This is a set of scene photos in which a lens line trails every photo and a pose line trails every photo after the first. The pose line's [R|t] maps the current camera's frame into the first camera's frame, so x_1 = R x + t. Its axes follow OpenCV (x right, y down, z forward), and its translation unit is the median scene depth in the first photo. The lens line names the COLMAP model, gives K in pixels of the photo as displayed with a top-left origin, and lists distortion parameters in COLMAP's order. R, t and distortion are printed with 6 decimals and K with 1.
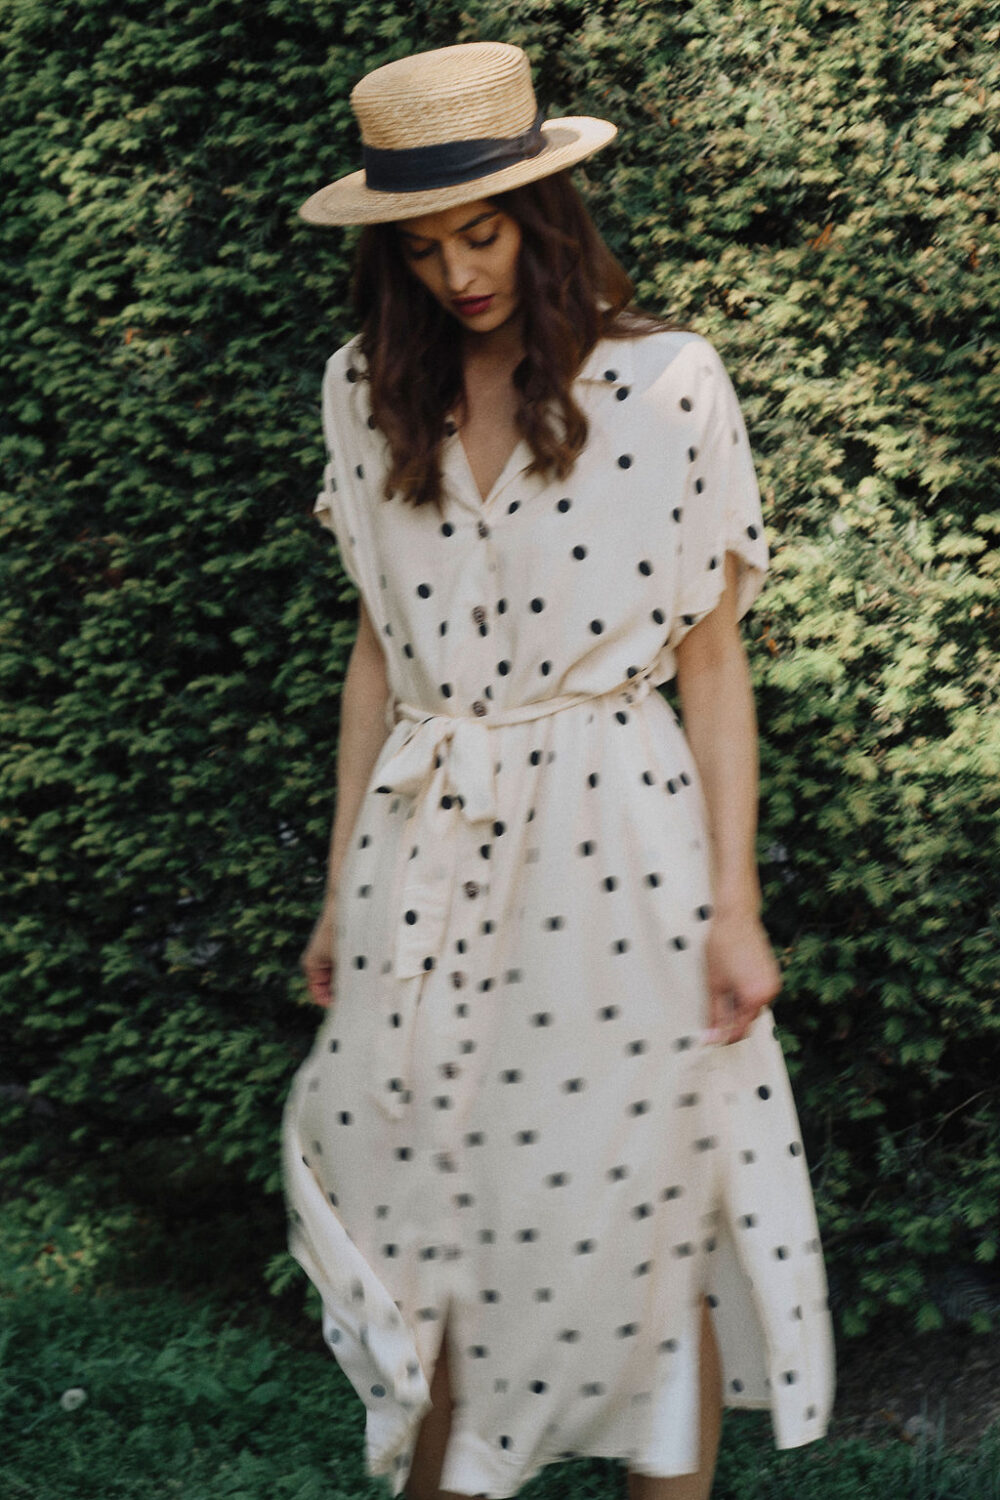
lens RADIAL K [[3908.9, 0, 500.0], [0, 3908.9, 750.0], [0, 0, 1]] dist [0.345084, -5.072660]
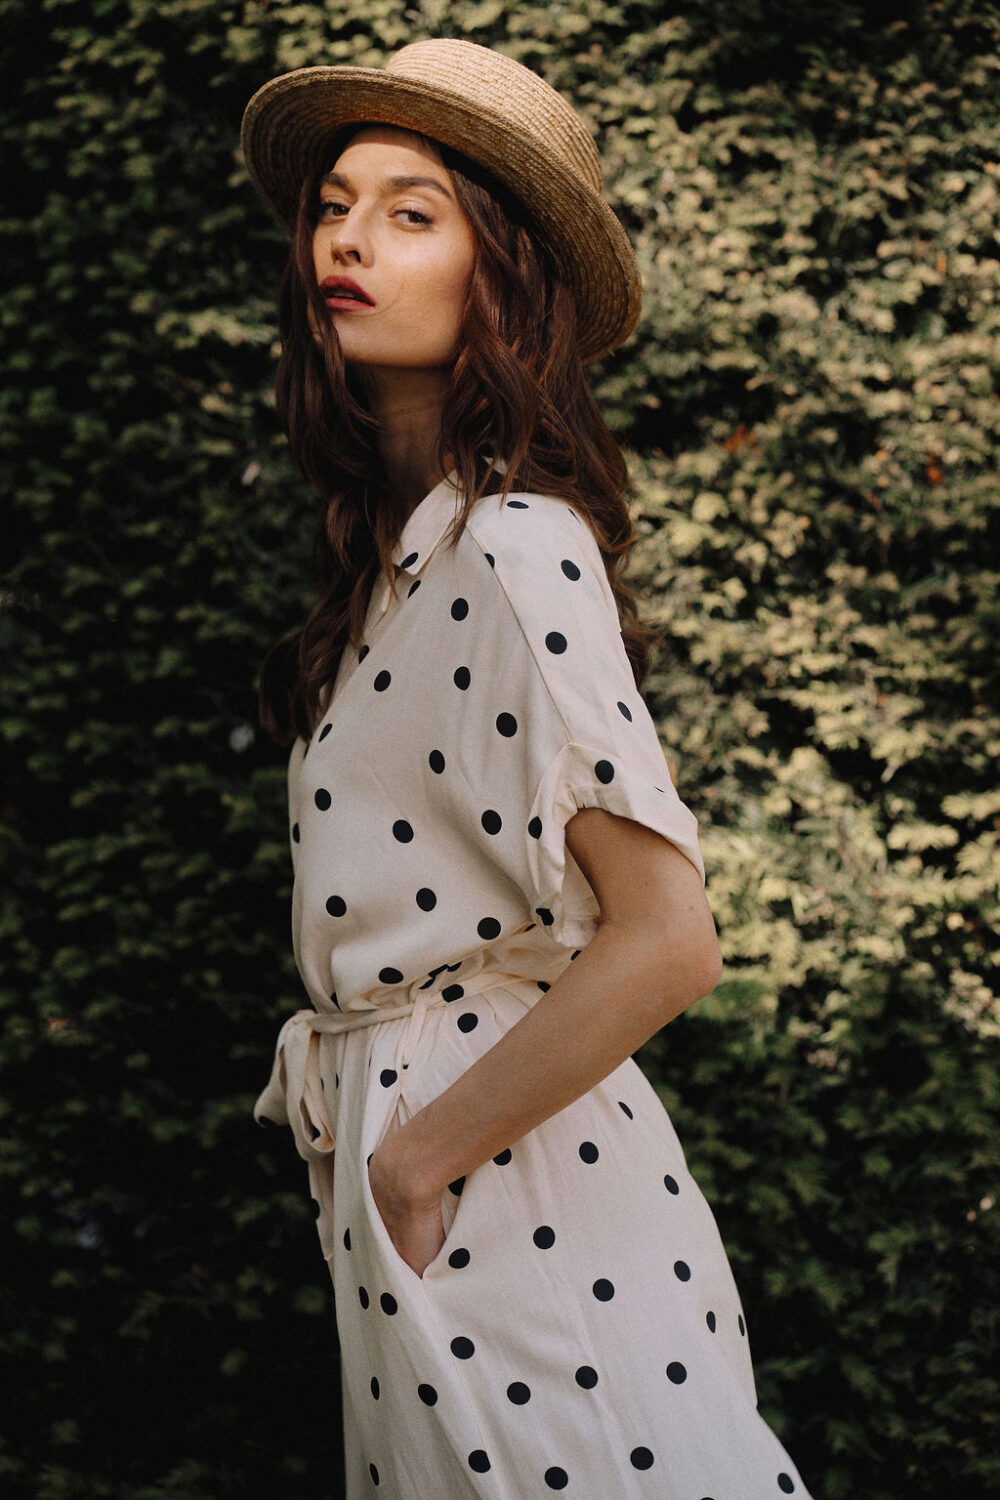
lens RADIAL K [[3908.9, 0, 500.0], [0, 3908.9, 750.0], [0, 0, 1]] dist [0.345084, -5.072660]
pose [[0.976573, 0.011137, 0.214899, -0.128126], [0.014197, 0.993150, -0.115984, 0.018633], [-0.214719, 0.116318, 0.969725, 0.272172]]
